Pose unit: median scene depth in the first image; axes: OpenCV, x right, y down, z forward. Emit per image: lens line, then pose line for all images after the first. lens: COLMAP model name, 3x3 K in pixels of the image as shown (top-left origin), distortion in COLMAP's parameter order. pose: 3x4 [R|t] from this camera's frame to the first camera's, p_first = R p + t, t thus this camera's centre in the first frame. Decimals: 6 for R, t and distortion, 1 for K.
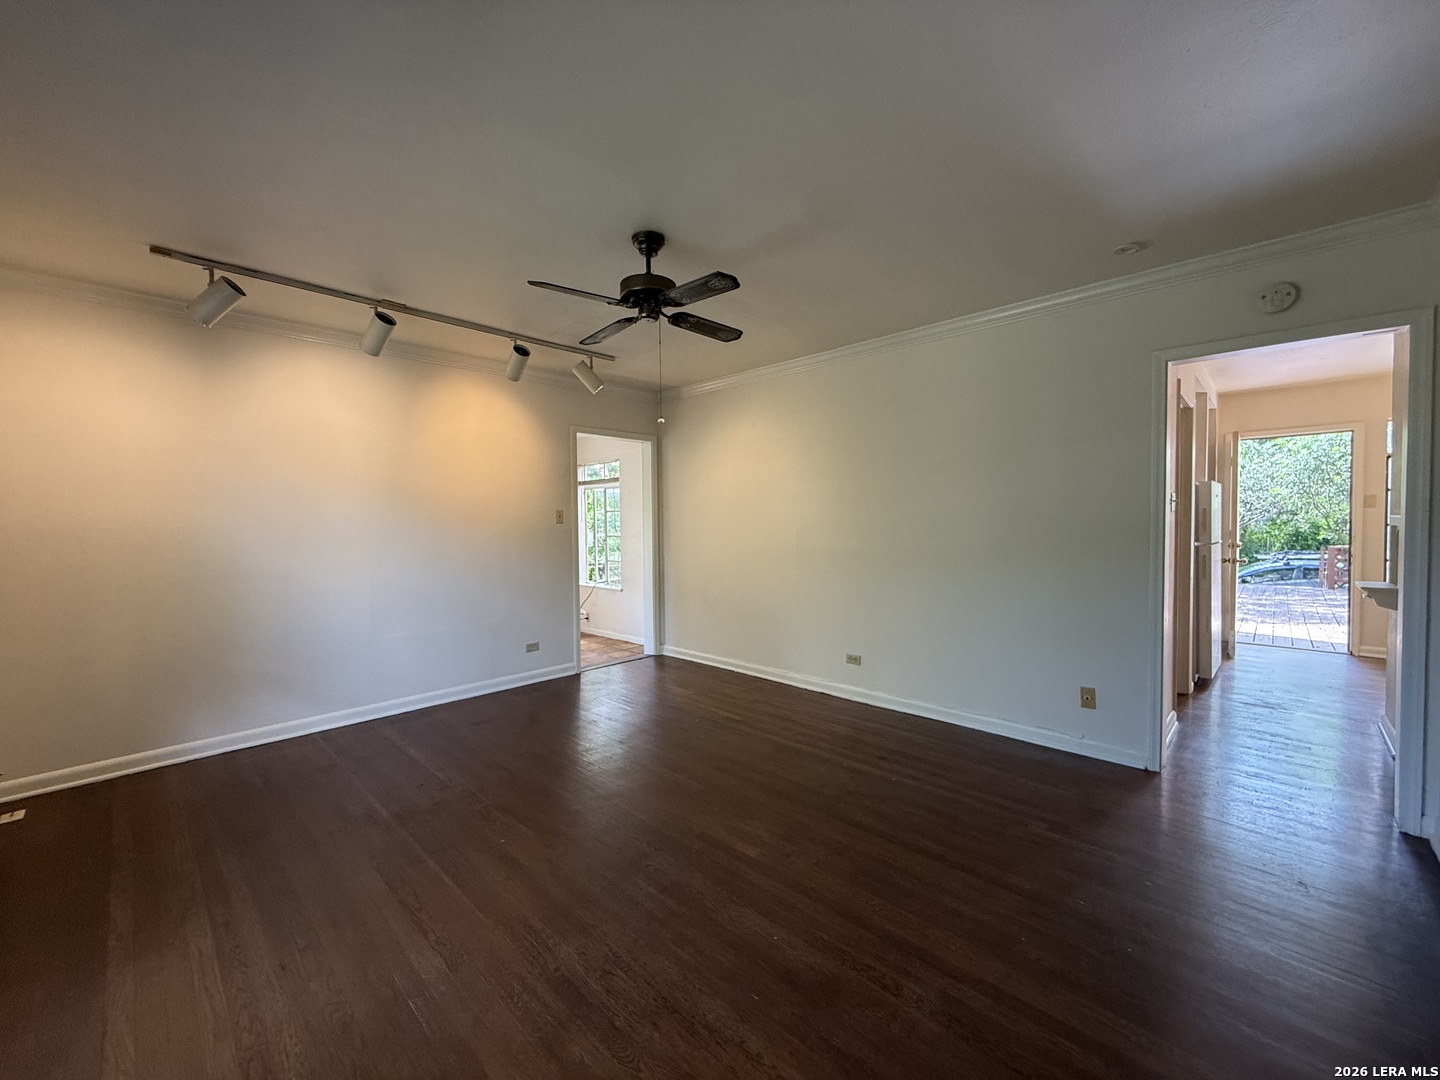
lens RADIAL K [[575.3, 0, 715.3], [0, 575.3, 539.1], [0, 0, 1]] dist [-0.001511, 0.000754]
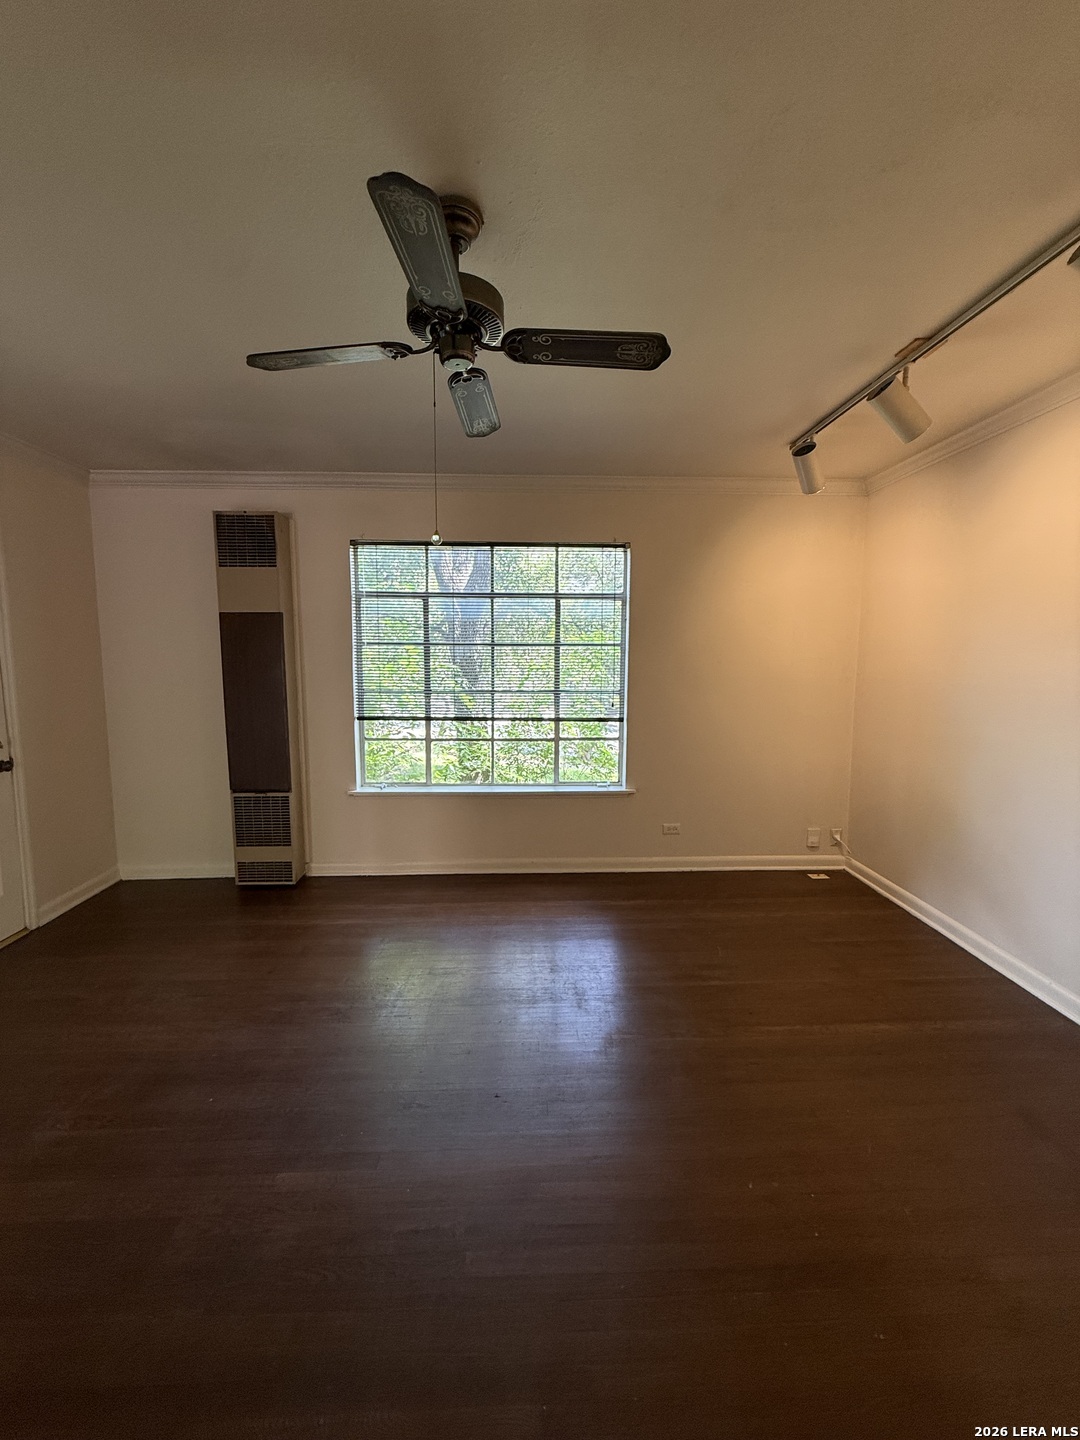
lens RADIAL K [[575.3, 0, 543.3], [0, 575.3, 717.4], [0, 0, 1]] dist [-0.001511, 0.000754]
pose [[-0.683076, 0.082106, -0.725717, 0.293261], [-0.021697, 0.990941, 0.132534, -0.101248], [0.730025, 0.106276, -0.675107, 1.574824]]
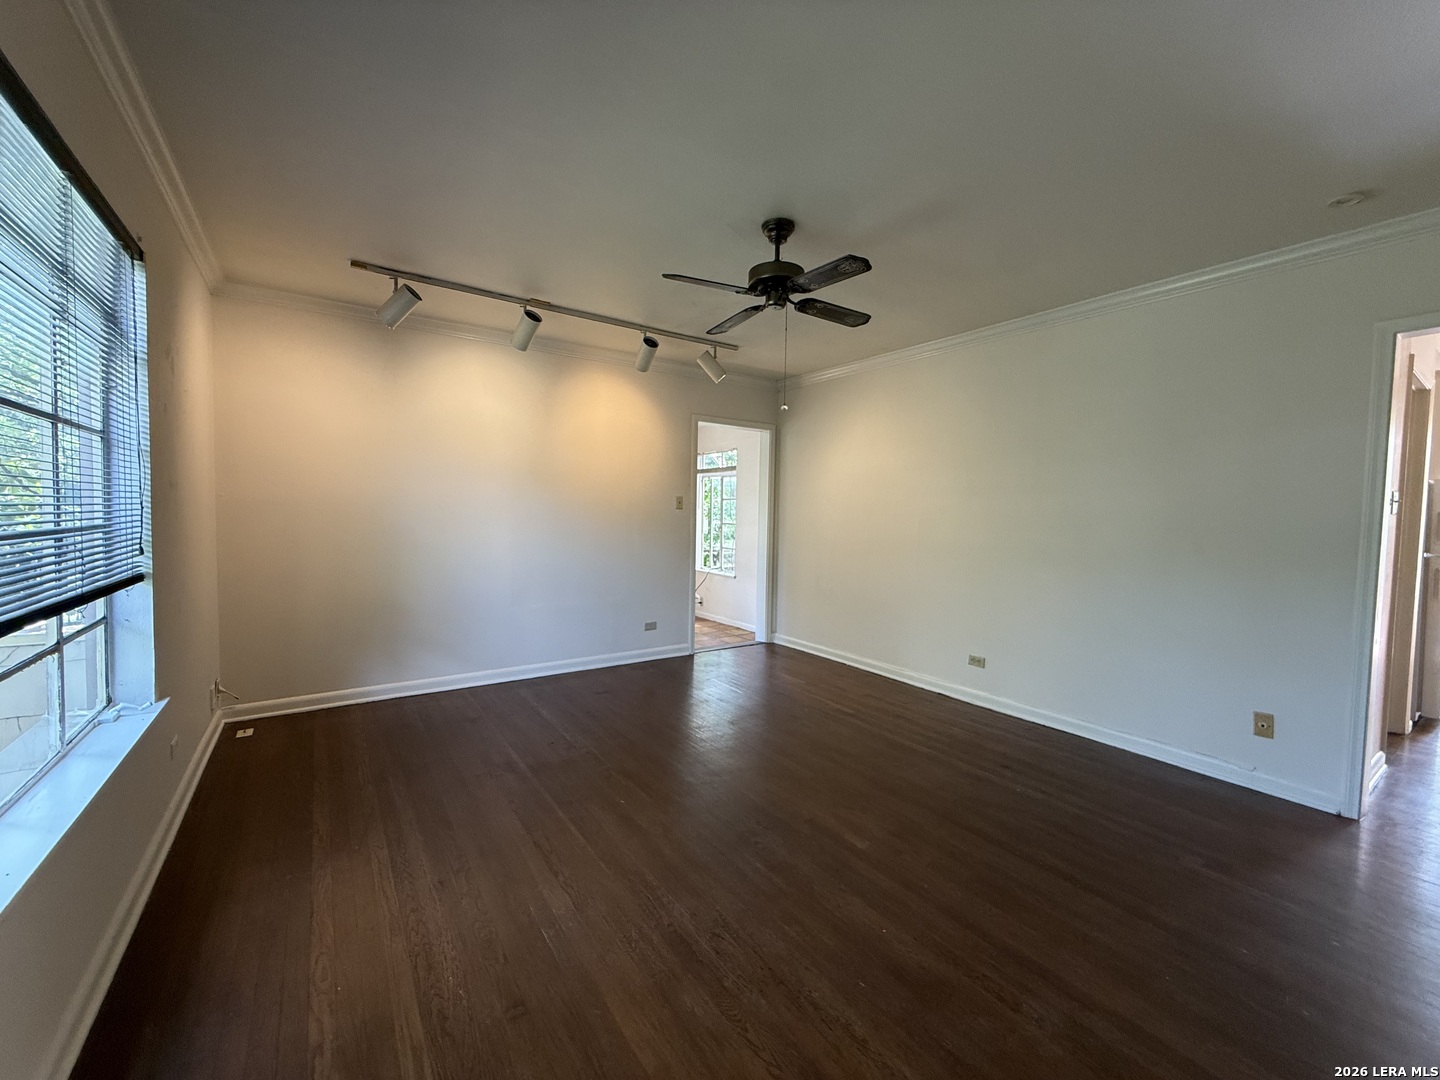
lens RADIAL K [[575.3, 0, 715.8], [0, 575.3, 537.8], [0, 0, 1]] dist [-0.001511, 0.000754]
pose [[0.980599, 0.037472, -0.192410, -0.009142], [-0.034572, 0.999233, 0.018408, 0.006432], [0.192953, -0.011399, 0.981142, -0.011279]]
